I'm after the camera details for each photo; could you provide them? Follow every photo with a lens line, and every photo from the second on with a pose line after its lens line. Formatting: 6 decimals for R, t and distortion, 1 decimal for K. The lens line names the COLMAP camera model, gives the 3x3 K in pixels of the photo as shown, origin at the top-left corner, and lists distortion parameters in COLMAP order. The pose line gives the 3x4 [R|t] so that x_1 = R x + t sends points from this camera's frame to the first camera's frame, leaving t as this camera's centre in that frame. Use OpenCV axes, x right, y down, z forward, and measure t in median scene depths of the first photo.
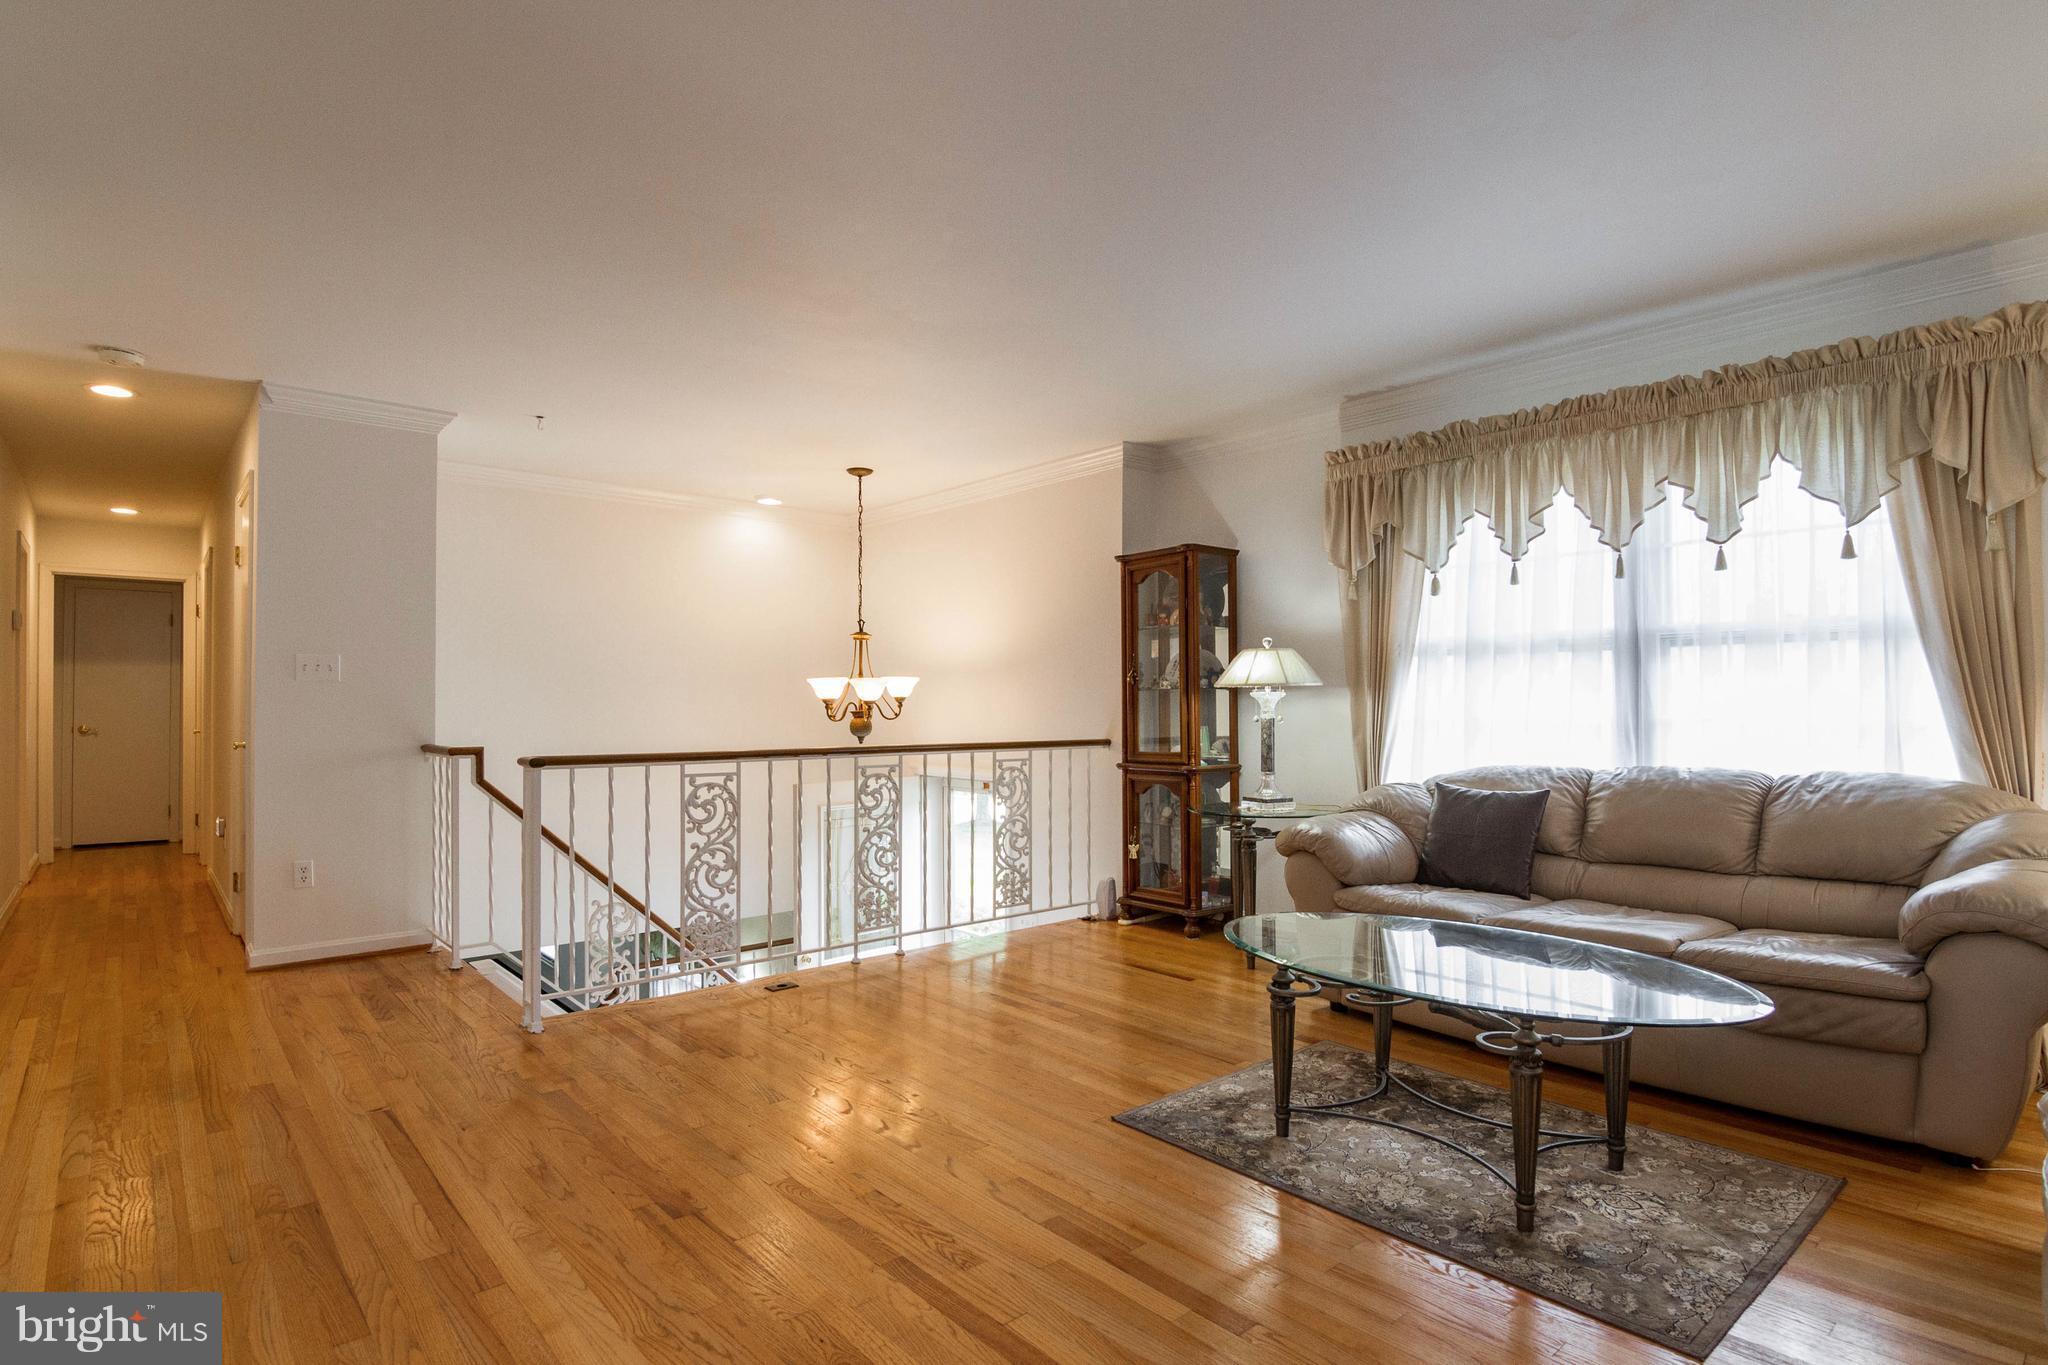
lens RADIAL K [[1082.3, 0, 1062.7], [0, 1082.3, 696.9], [0, 0, 1]] dist [0.011731, 0.000062]
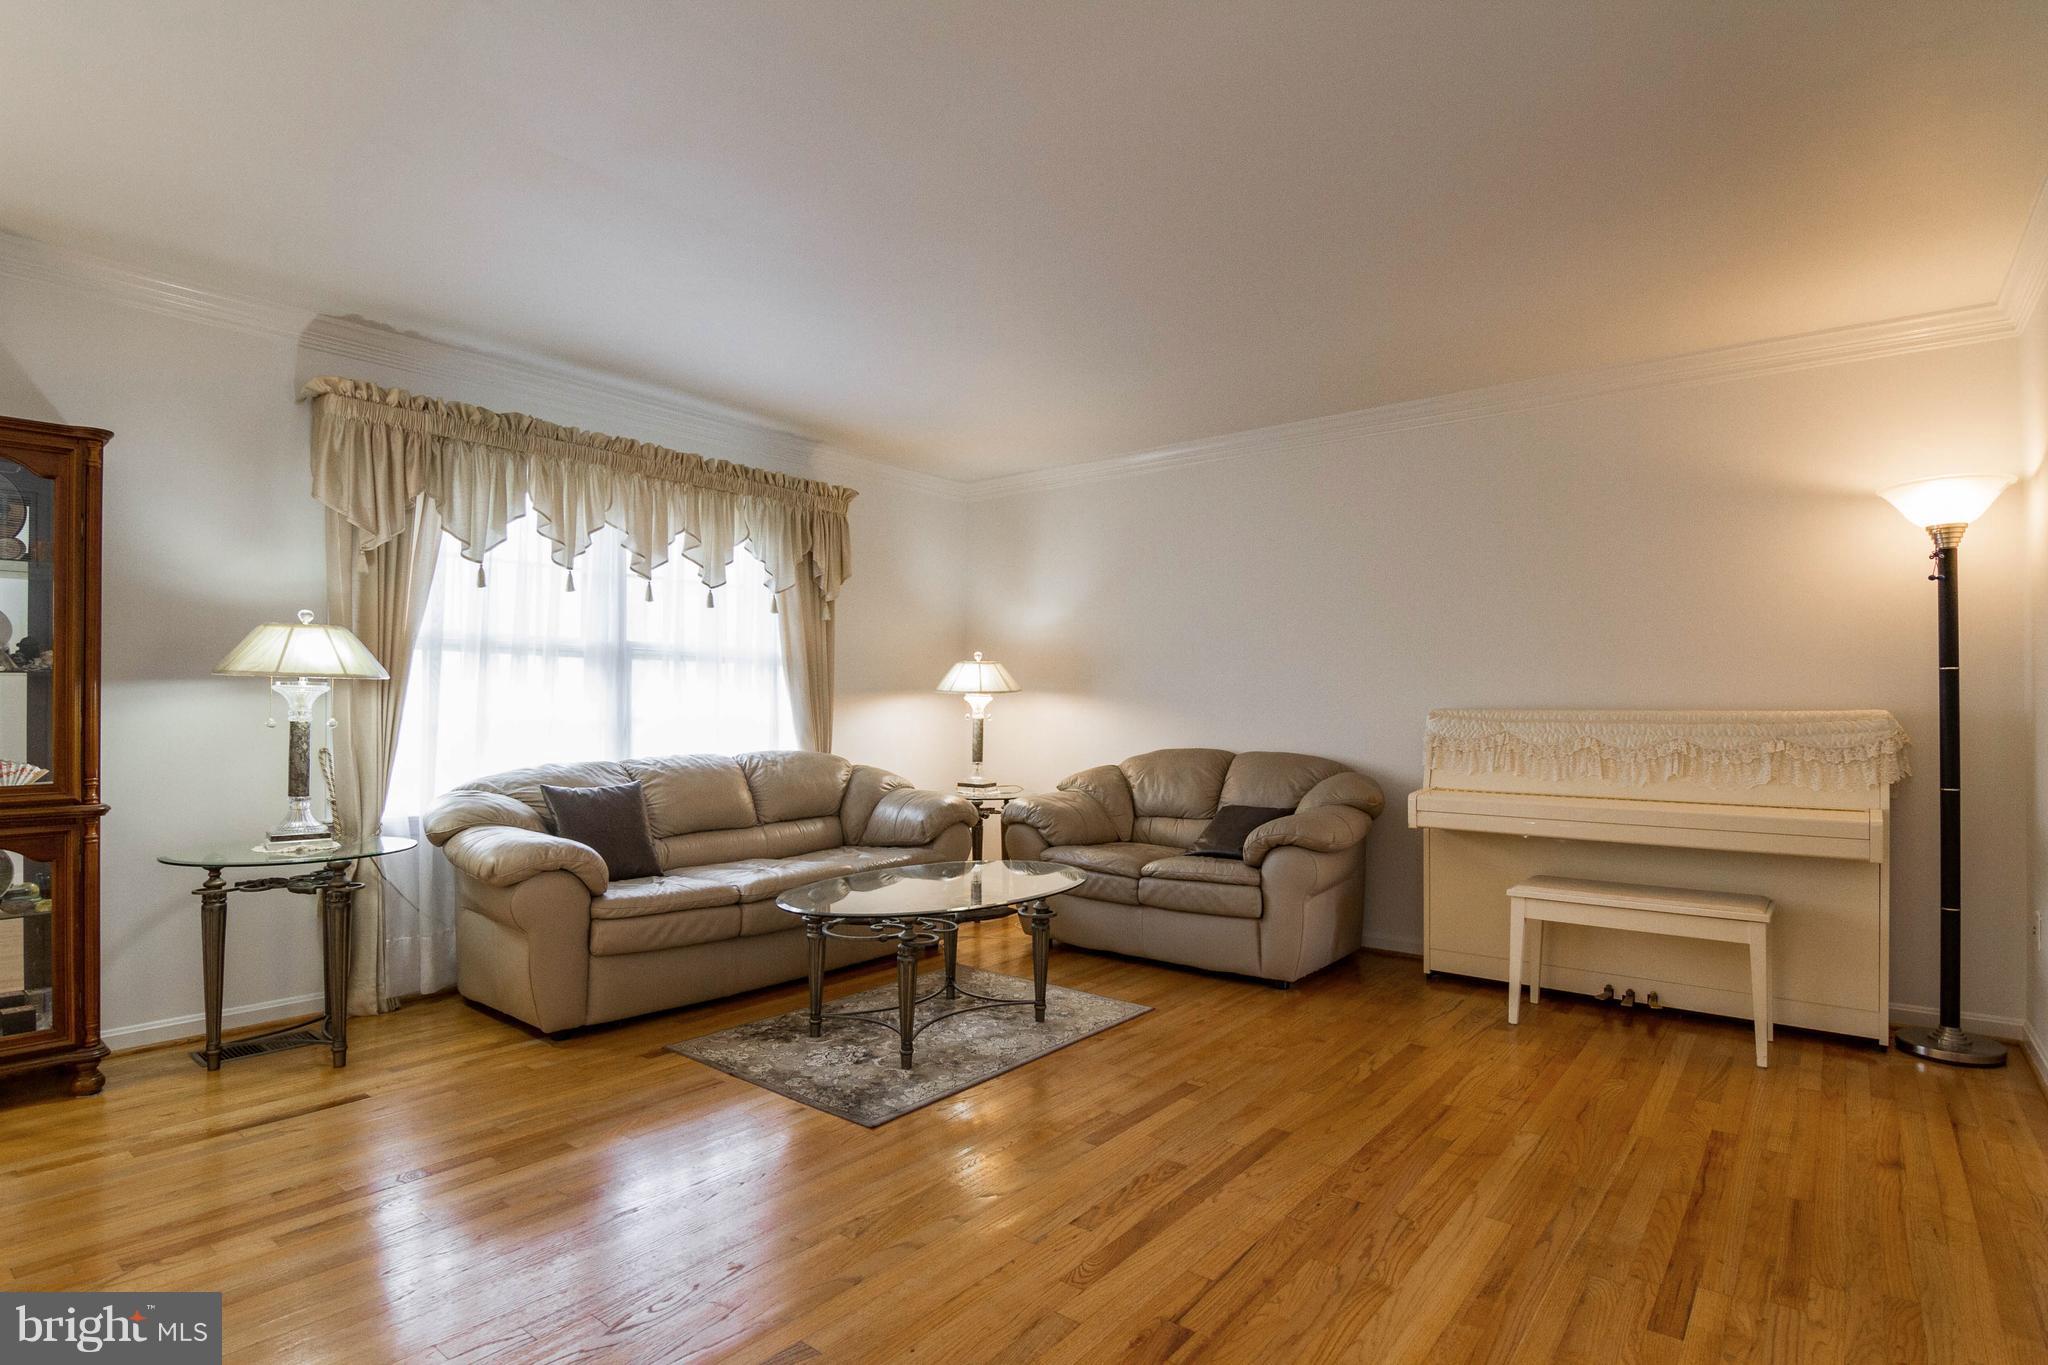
lens RADIAL K [[1041.4, 0, 1021.2], [0, 1041.4, 694.0], [0, 0, 1]] dist [-0.001226, -0.014521]
pose [[-0.171084, 0.015446, 0.985135, -0.664111], [-0.012296, 0.999766, -0.017810, 0.009039], [-0.985180, -0.015160, -0.170854, 0.756383]]
